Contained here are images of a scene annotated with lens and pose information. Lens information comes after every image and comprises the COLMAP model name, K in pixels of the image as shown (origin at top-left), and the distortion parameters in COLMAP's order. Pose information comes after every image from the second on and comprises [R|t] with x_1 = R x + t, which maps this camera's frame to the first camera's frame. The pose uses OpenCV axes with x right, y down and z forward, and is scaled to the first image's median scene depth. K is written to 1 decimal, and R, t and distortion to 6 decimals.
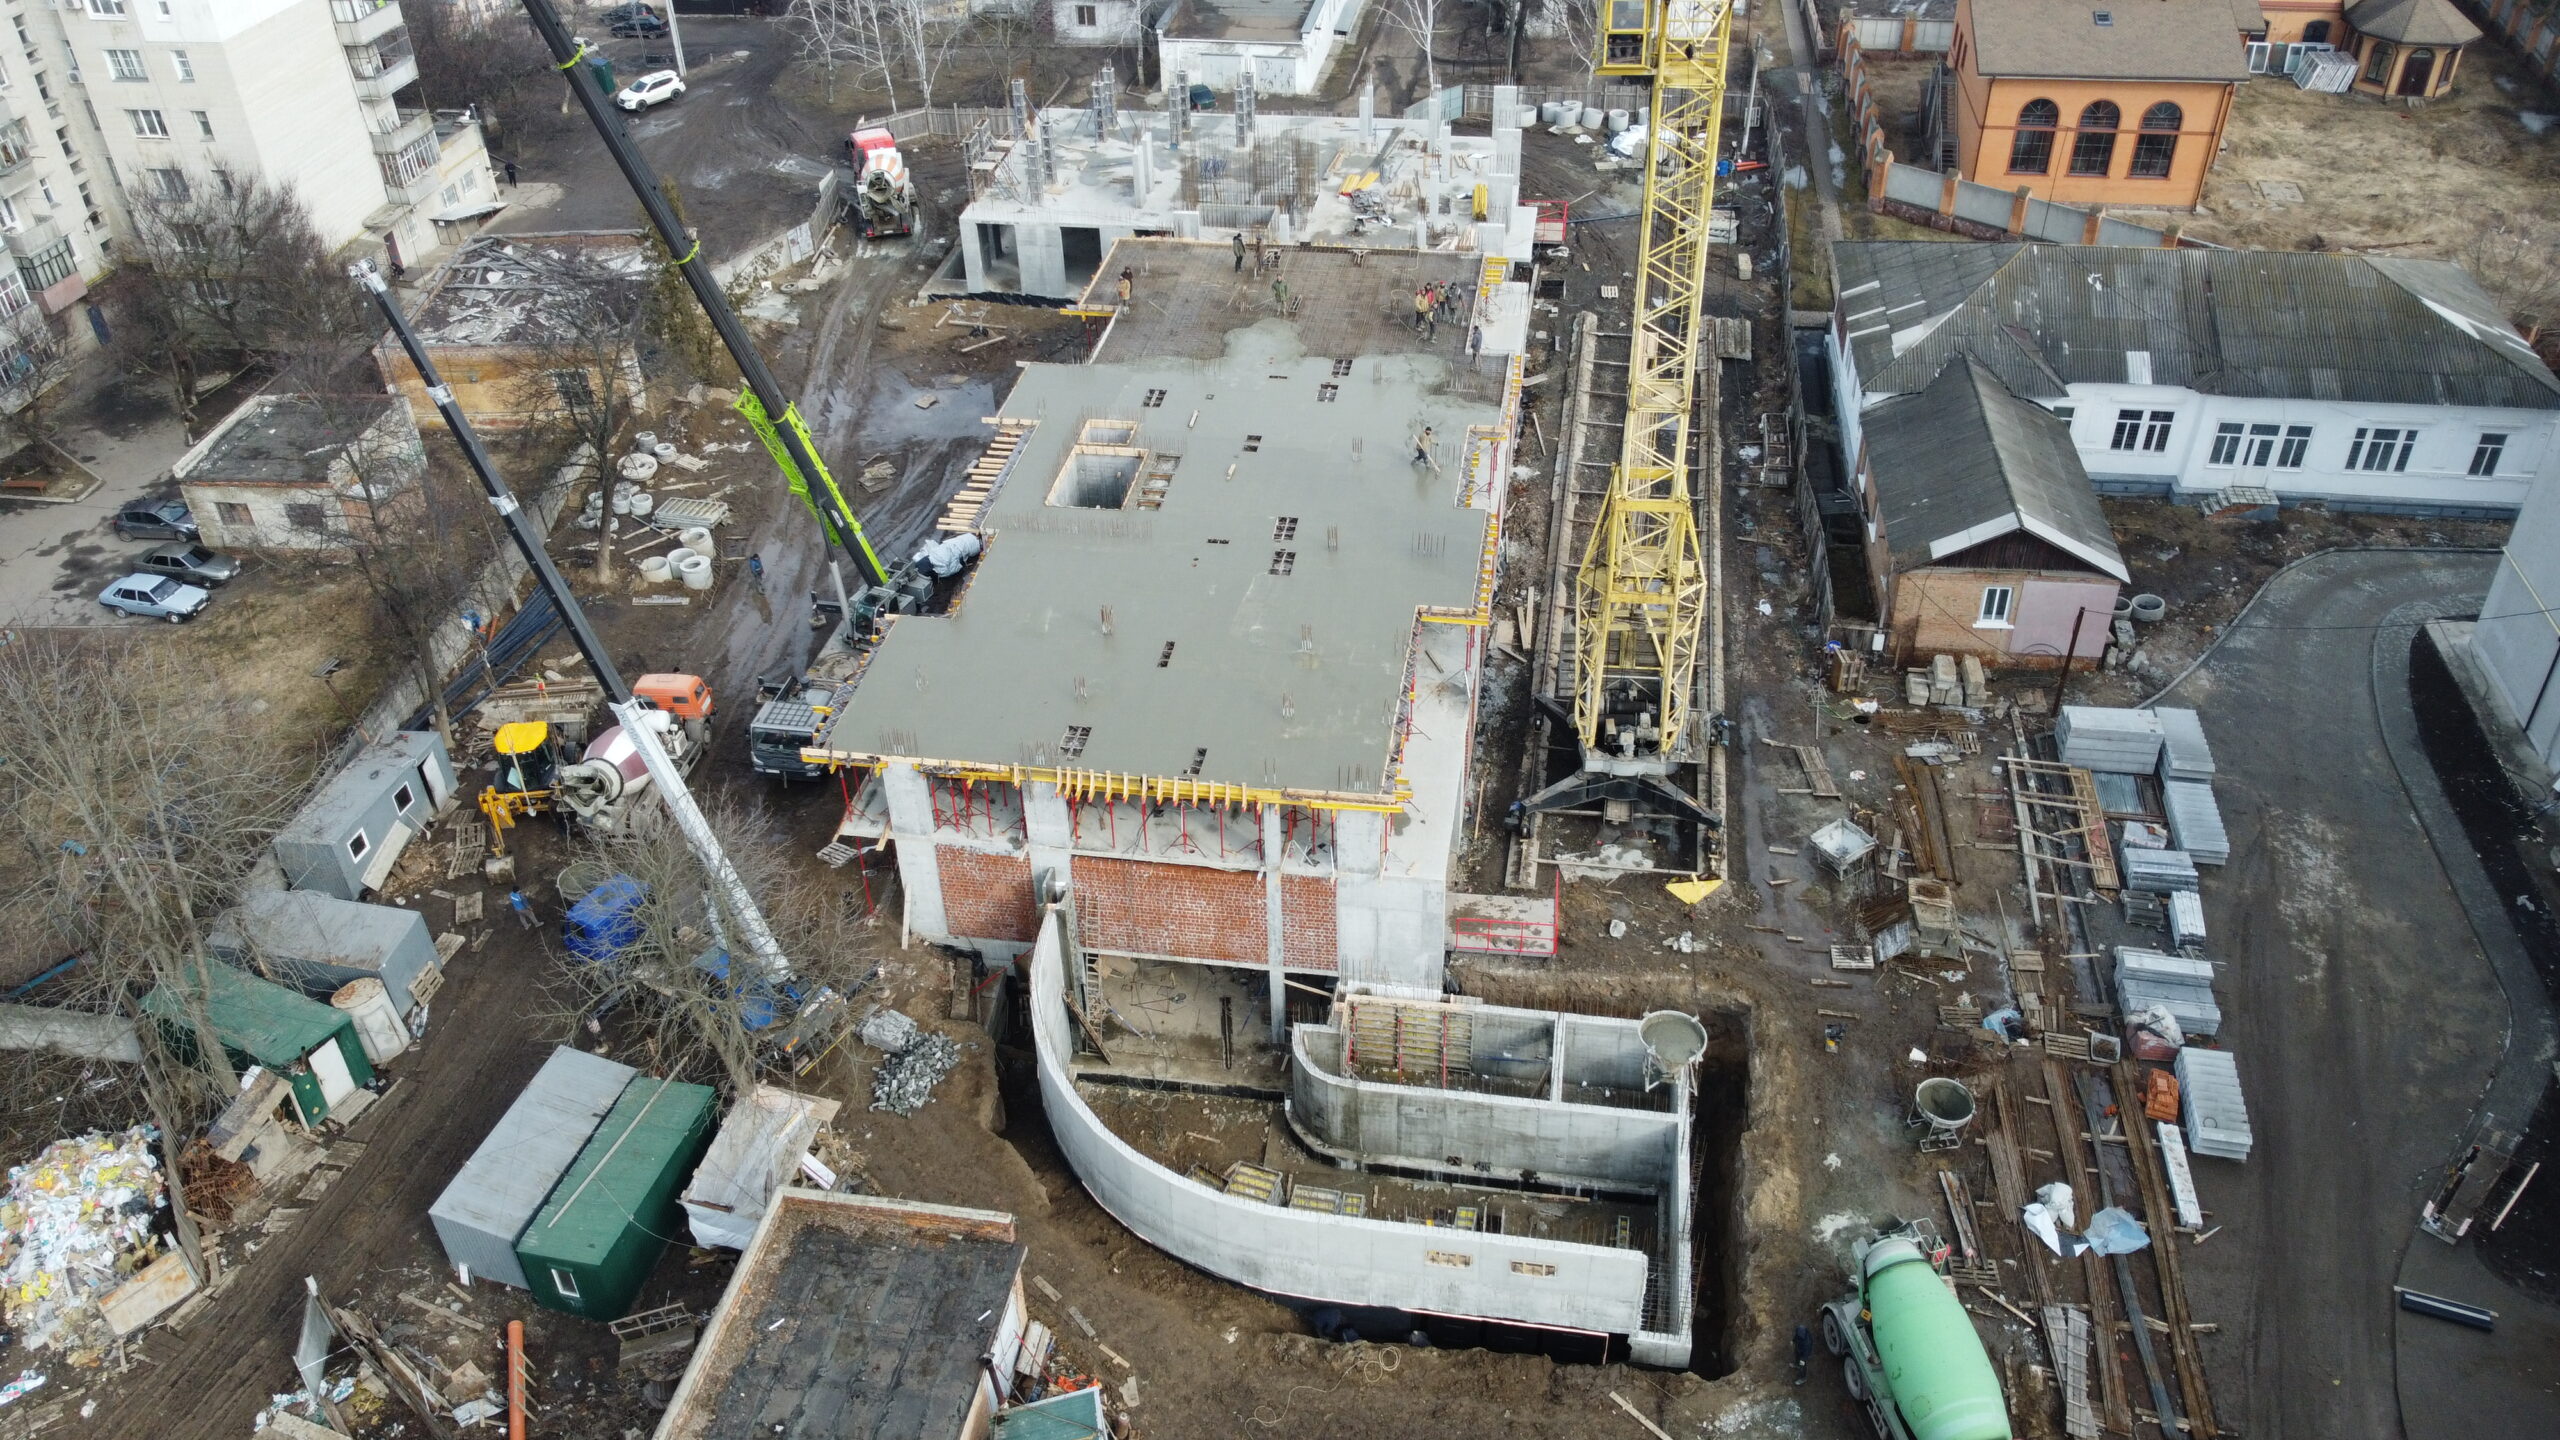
lens RADIAL K [[1949.2, 0, 1271.0], [0, 1949.2, 711.7], [0, 0, 1]] dist [-0.001156, 0.000179]
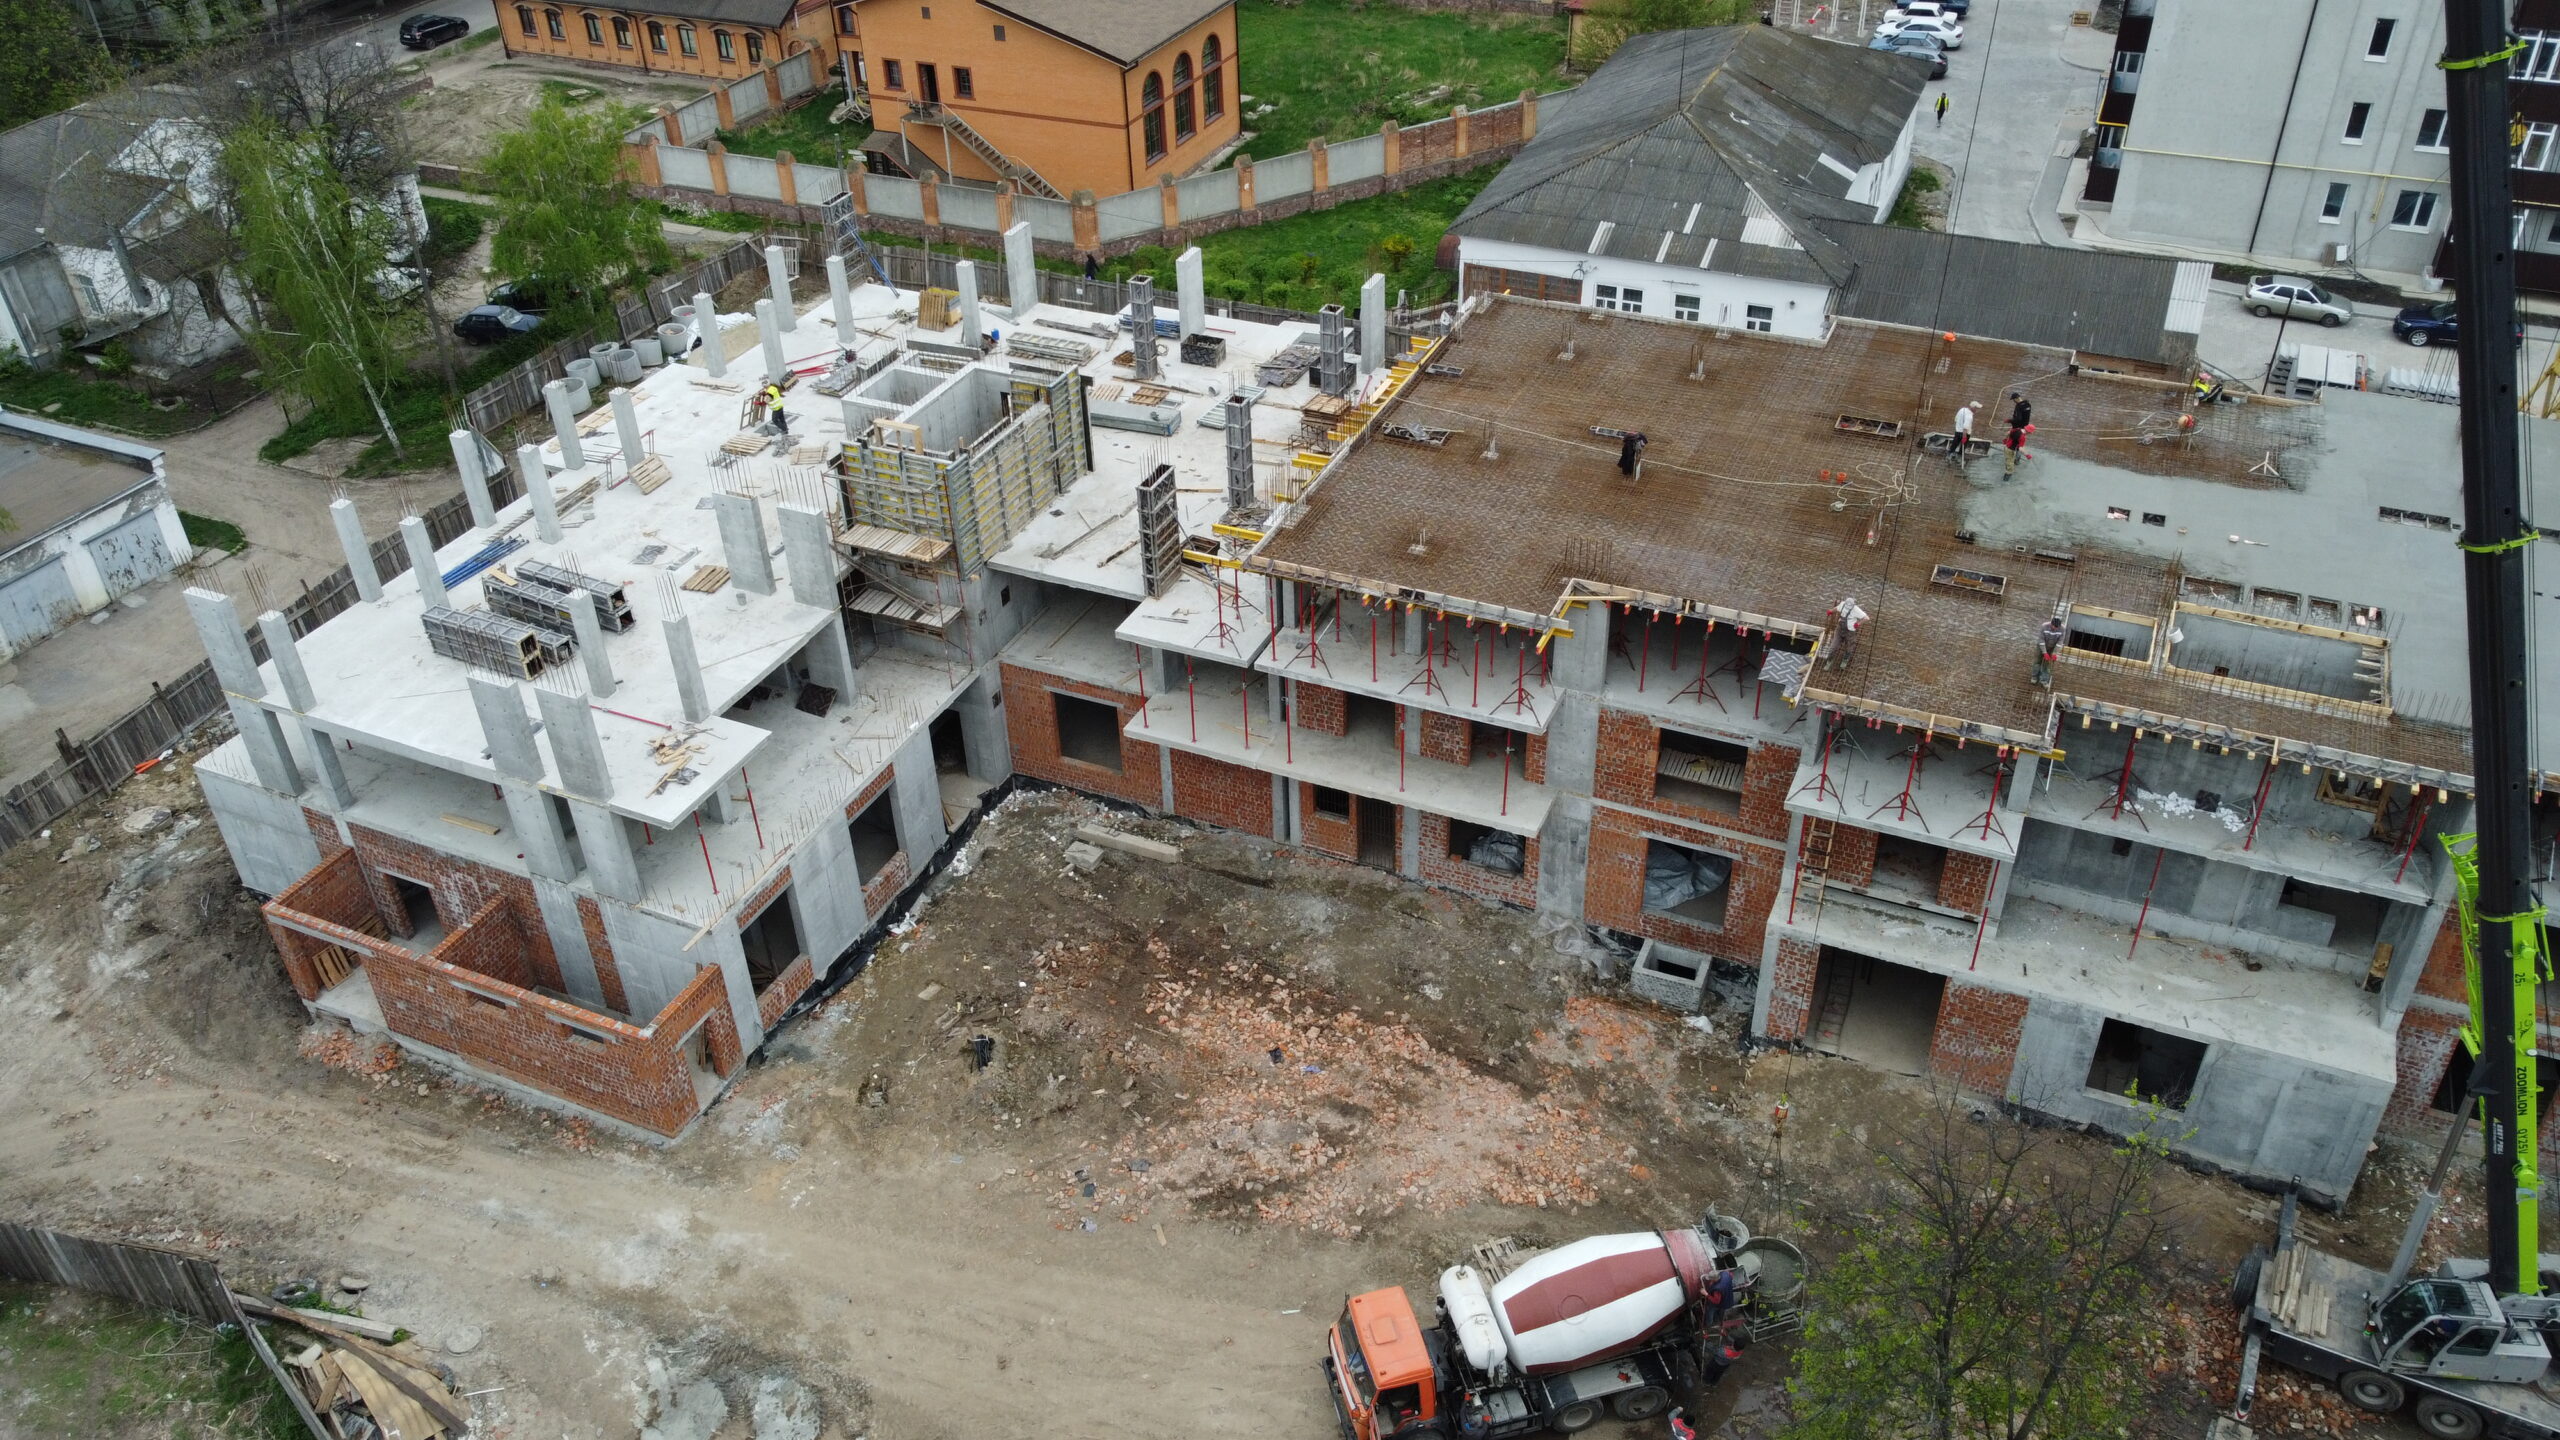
lens RADIAL K [[1949.2, 0, 1276.4], [0, 1949.2, 721.9], [0, 0, 1]] dist [-0.001156, 0.000179]
pose [[0.260734, -0.542094, 0.798844, -0.578515], [0.584274, 0.747324, 0.316433, -0.447641], [-0.768532, 0.384239, 0.511585, 0.820647]]
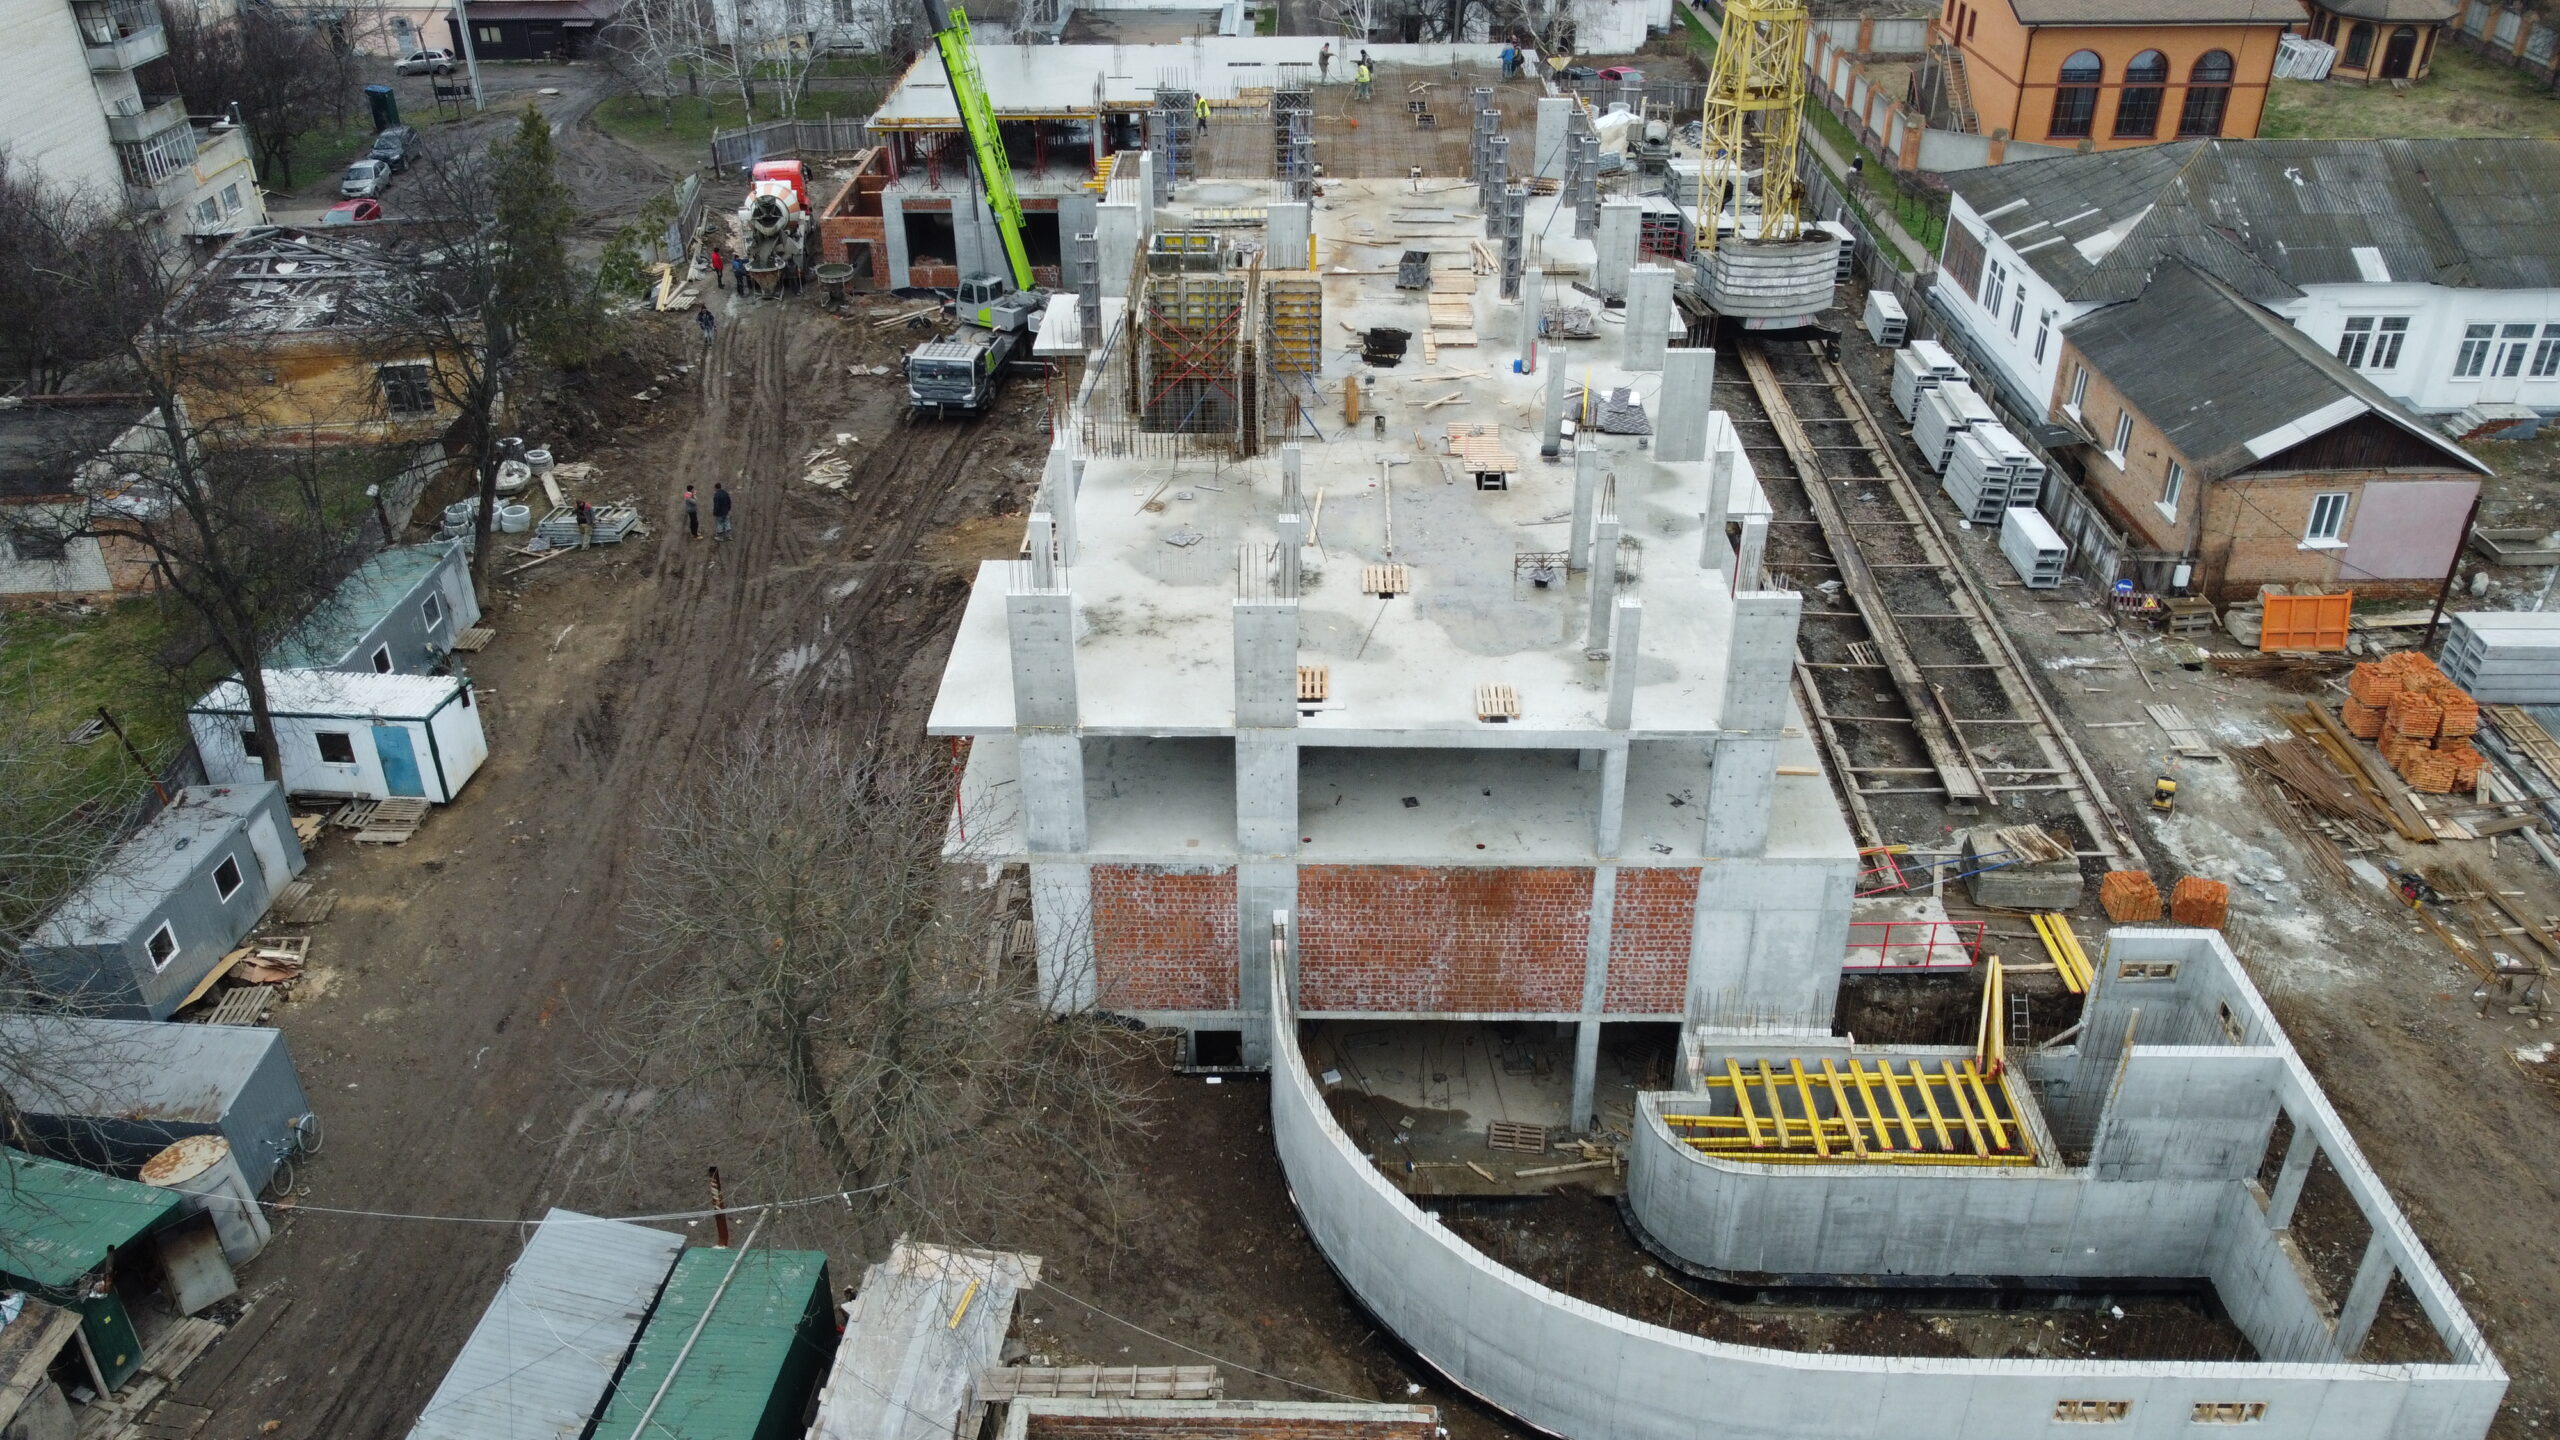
lens RADIAL K [[1949.2, 0, 1273.0], [0, 1949.2, 715.6], [0, 0, 1]] dist [-0.001156, 0.000179]
pose [[0.989830, -0.055976, 0.130776, -0.146809], [0.068011, 0.993667, -0.089444, 0.060657], [-0.124941, 0.097429, 0.987369, 0.245341]]
